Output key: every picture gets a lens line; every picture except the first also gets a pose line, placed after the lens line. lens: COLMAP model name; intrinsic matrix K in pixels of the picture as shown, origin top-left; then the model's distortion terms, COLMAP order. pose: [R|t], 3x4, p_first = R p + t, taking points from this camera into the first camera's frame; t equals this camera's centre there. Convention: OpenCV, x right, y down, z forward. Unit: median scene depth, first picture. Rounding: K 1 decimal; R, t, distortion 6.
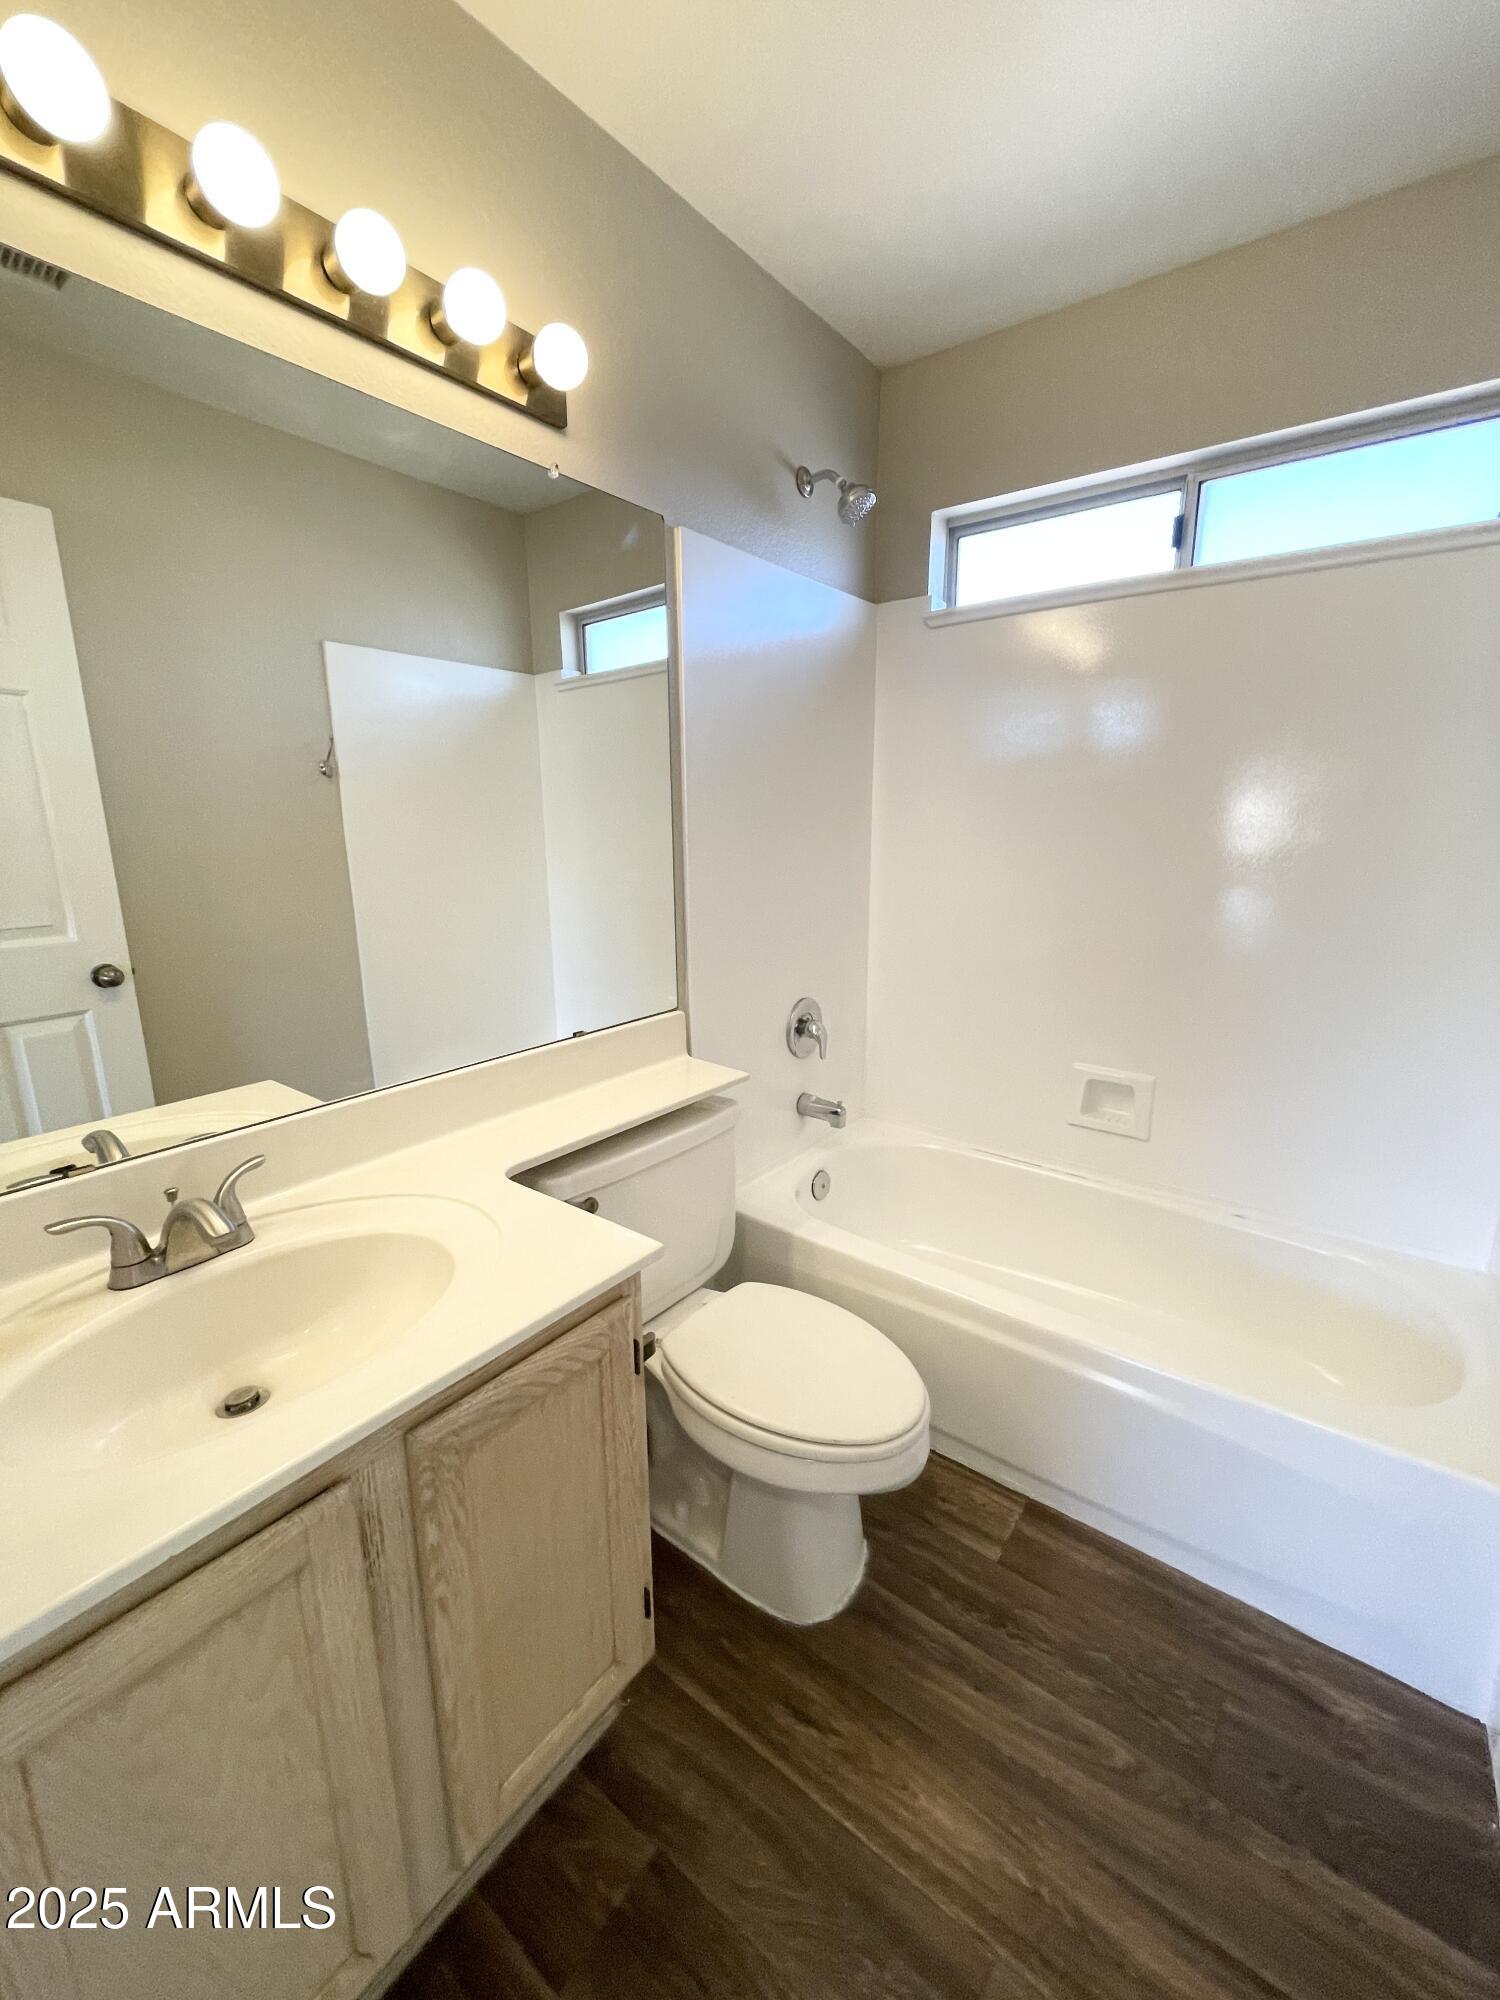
lens RADIAL K [[791.7, 0, 750.0], [0, 791.7, 1000.0], [0, 0, 1]] dist [-0.002498, -0.000091]
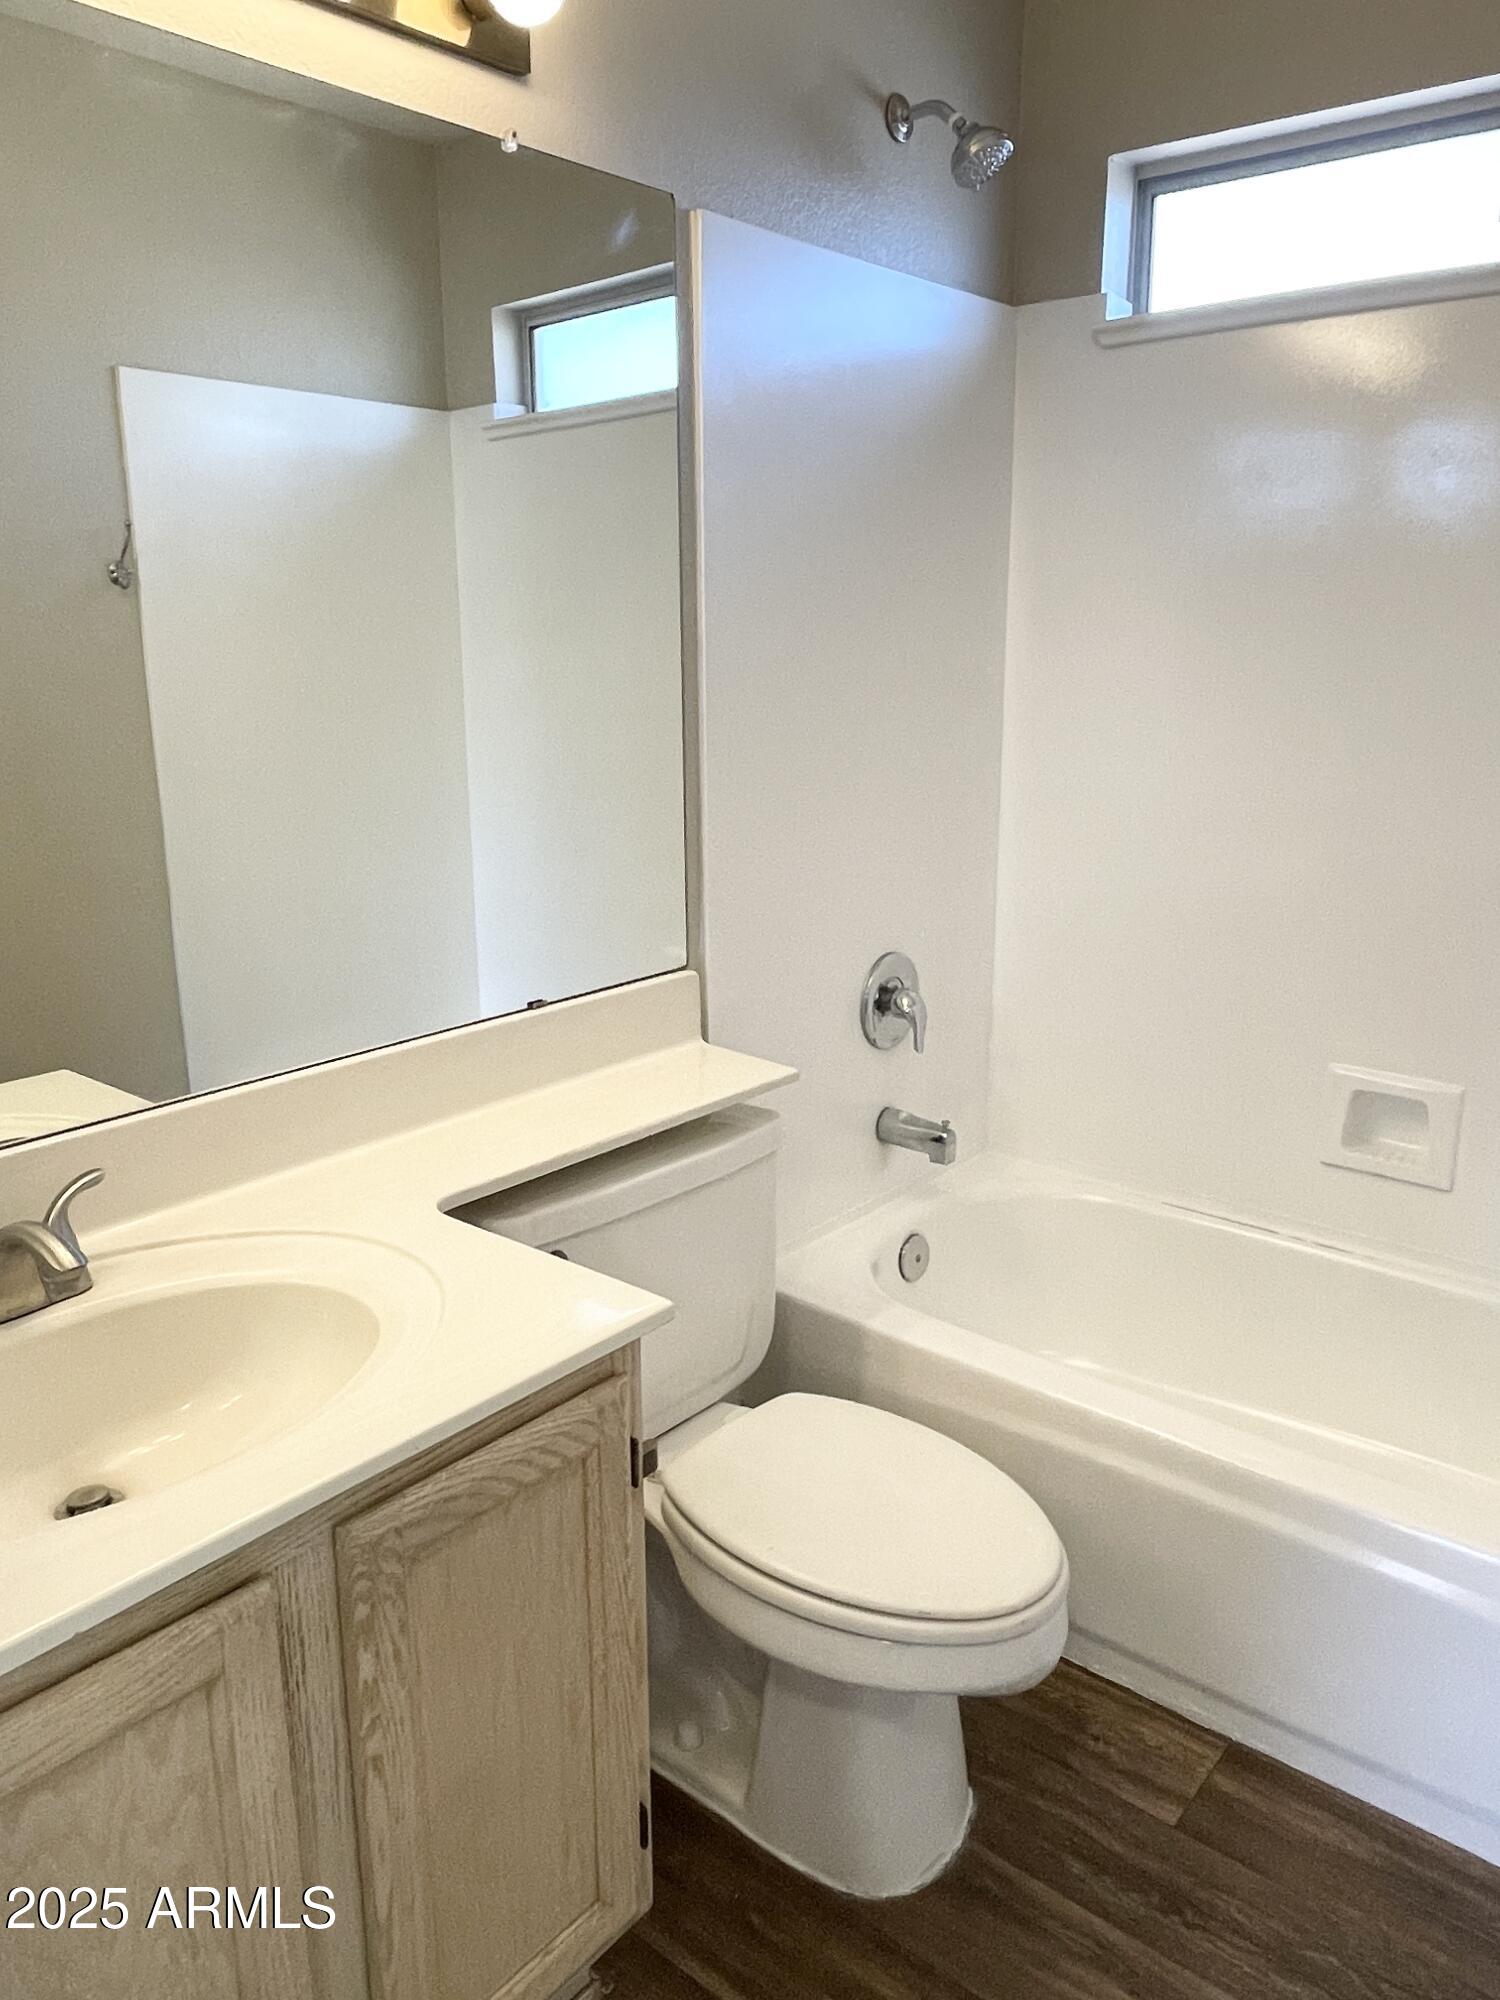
lens RADIAL K [[1443.3, 0, 748.6], [0, 1443.3, 972.7], [0, 0, 1]] dist [0.002553, 0.002740]
pose [[0.999271, 0.010363, -0.036736, 0.000227], [-0.009957, 0.999887, 0.011221, 0.002397], [0.036849, -0.010847, 0.999262, -0.183757]]
